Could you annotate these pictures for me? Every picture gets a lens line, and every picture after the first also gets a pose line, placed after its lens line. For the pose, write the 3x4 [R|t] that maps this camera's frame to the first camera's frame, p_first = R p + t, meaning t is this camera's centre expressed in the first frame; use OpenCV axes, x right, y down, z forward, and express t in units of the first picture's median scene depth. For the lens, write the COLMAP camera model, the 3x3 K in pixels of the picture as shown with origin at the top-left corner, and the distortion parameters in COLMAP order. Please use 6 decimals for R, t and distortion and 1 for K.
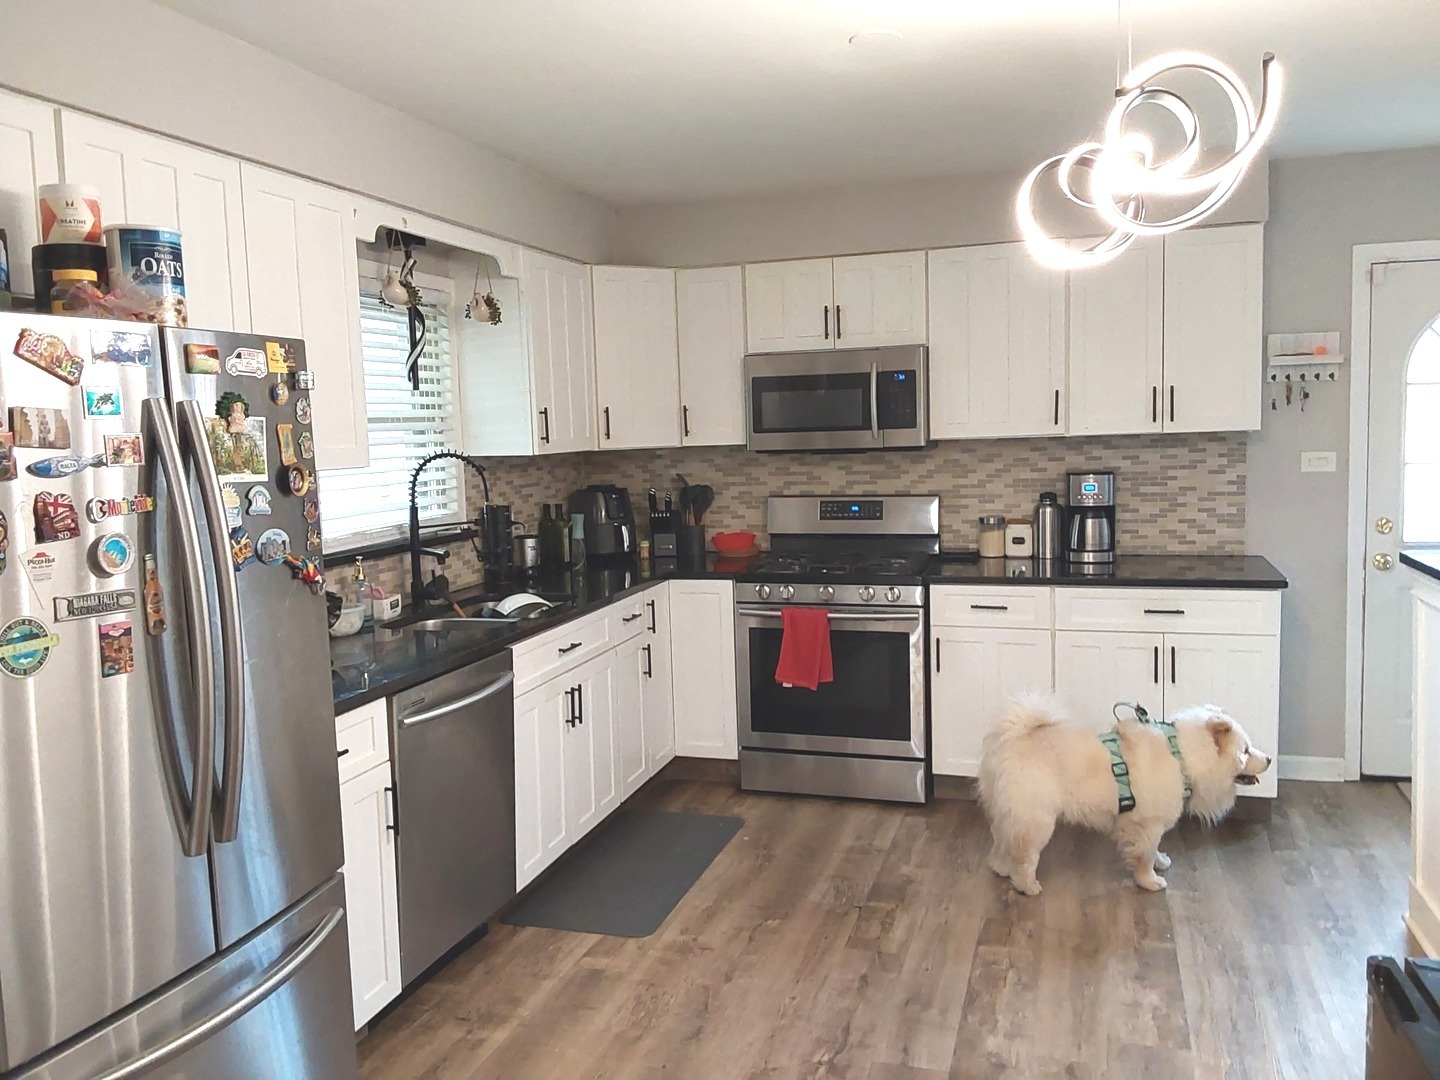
lens RADIAL K [[1157.6, 0, 724.4], [0, 1157.6, 533.0], [0, 0, 1]] dist [0.113199, -0.141019]
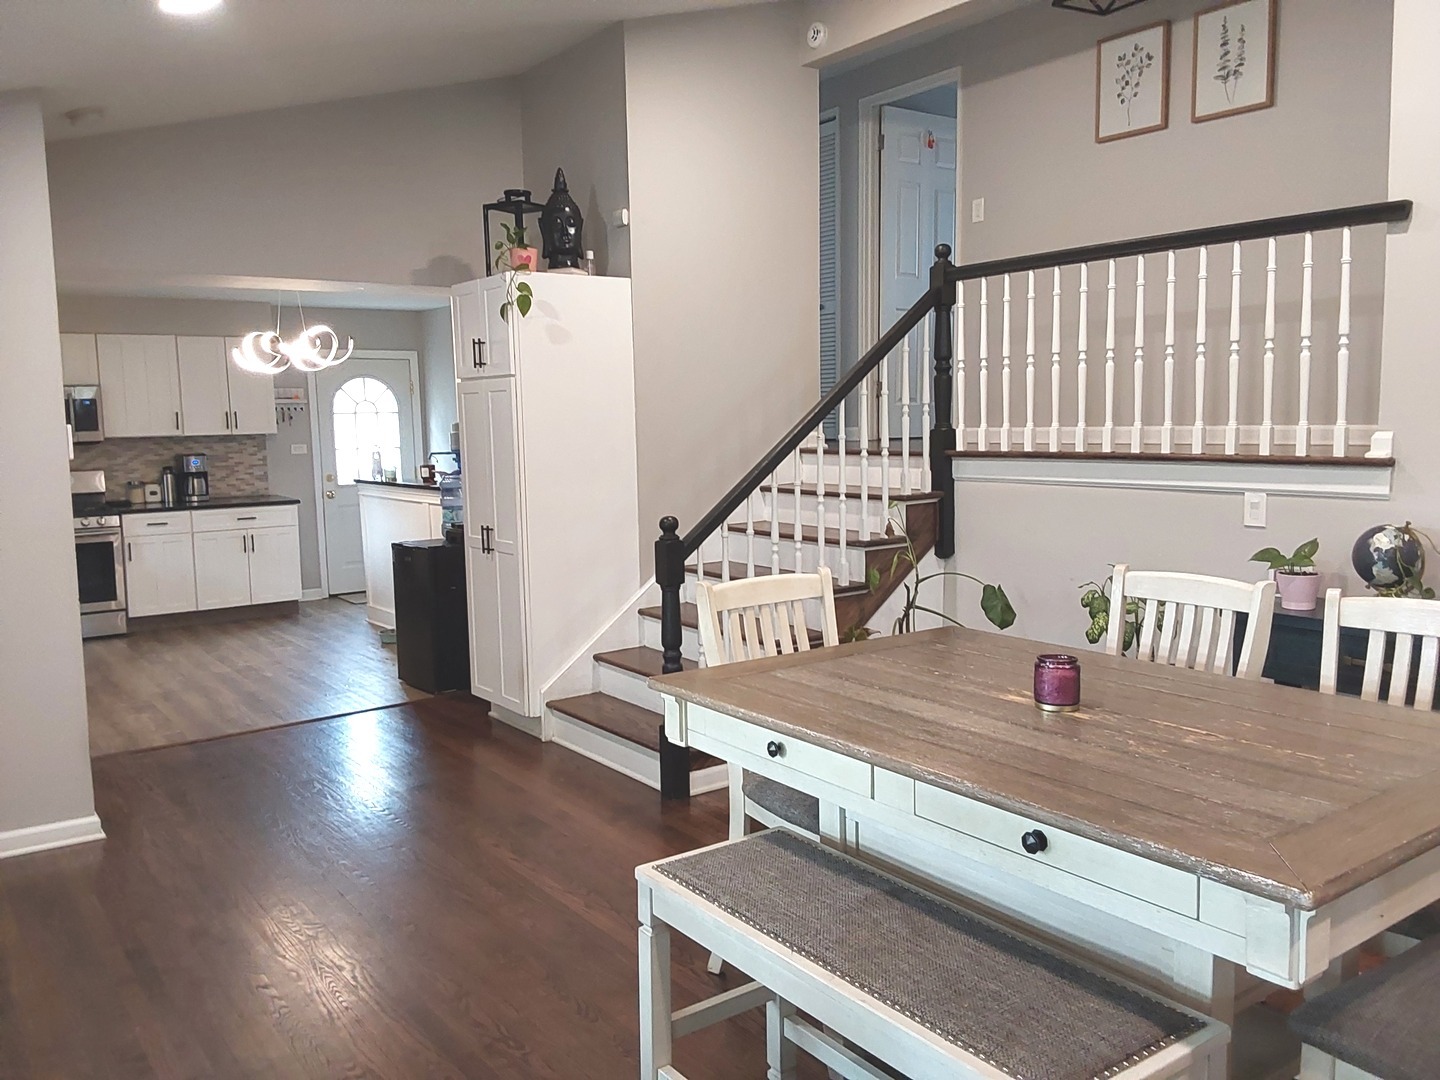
lens RADIAL K [[1152.1, 0, 716.1], [0, 1152.1, 528.8], [0, 0, 1]] dist [0.112797, -0.138763]
pose [[0.609847, -0.062957, 0.790015, -0.687876], [0.077844, 0.996778, 0.019342, 0.098150], [-0.788687, 0.049702, 0.612783, -0.850507]]
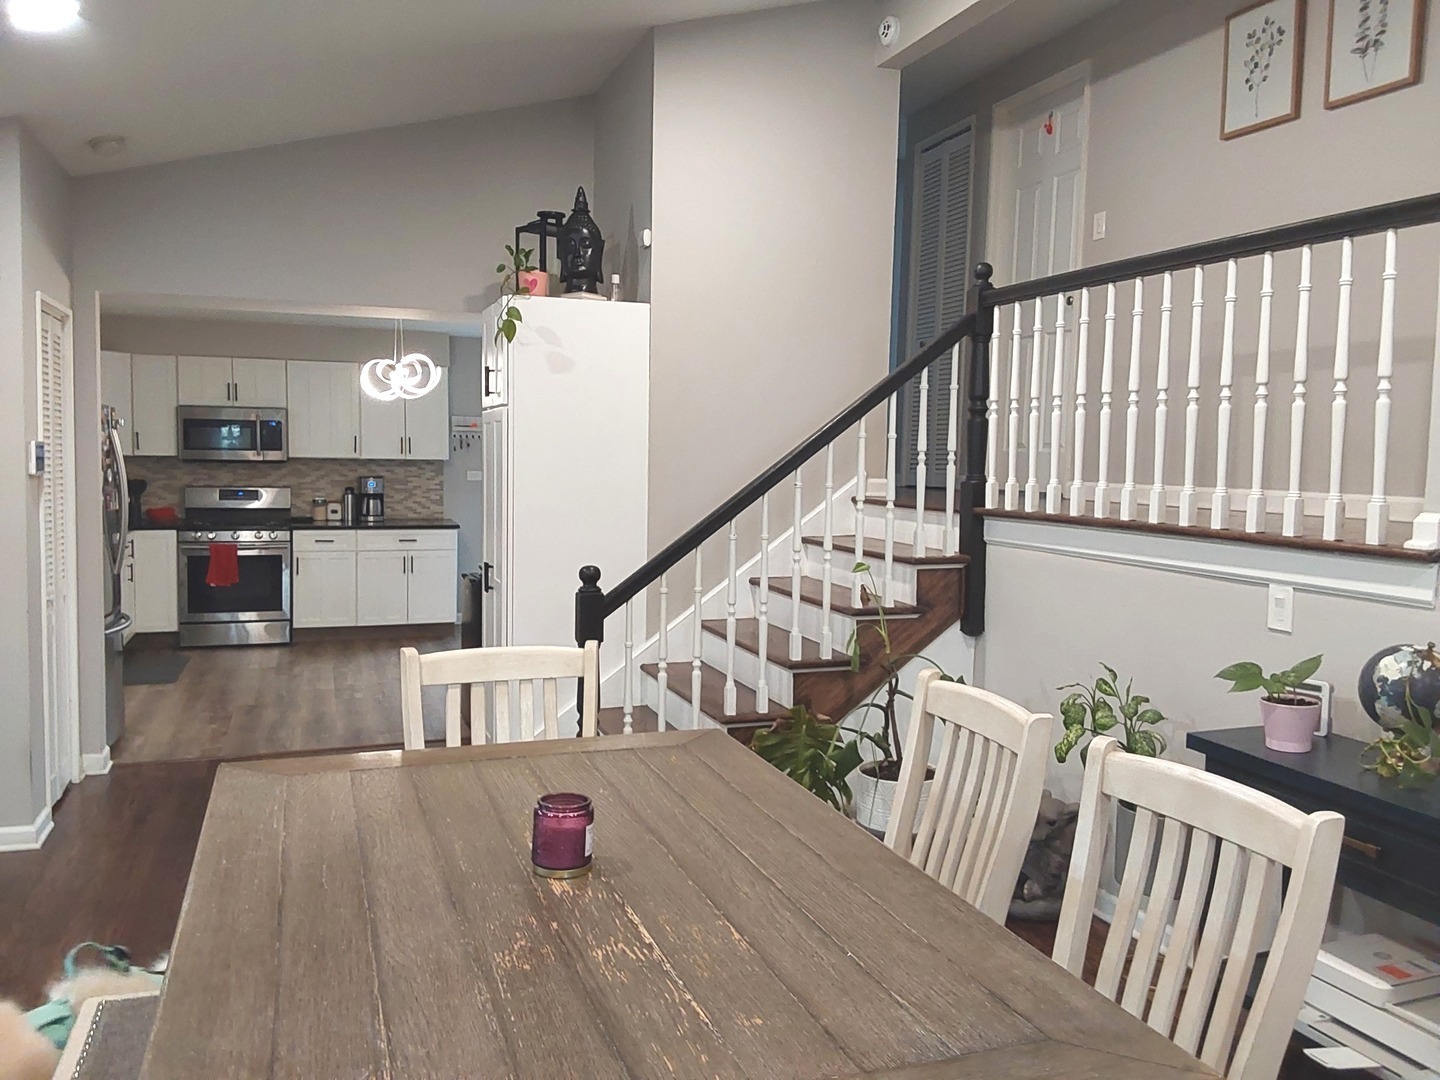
lens RADIAL K [[1157.6, 0, 724.4], [0, 1157.6, 533.0], [0, 0, 1]] dist [0.113199, -0.141019]
pose [[0.803642, 0.000686, 0.595113, -0.395248], [0.016314, 0.999598, -0.023183, 0.100537], [-0.594890, 0.028339, 0.803308, -0.975917]]
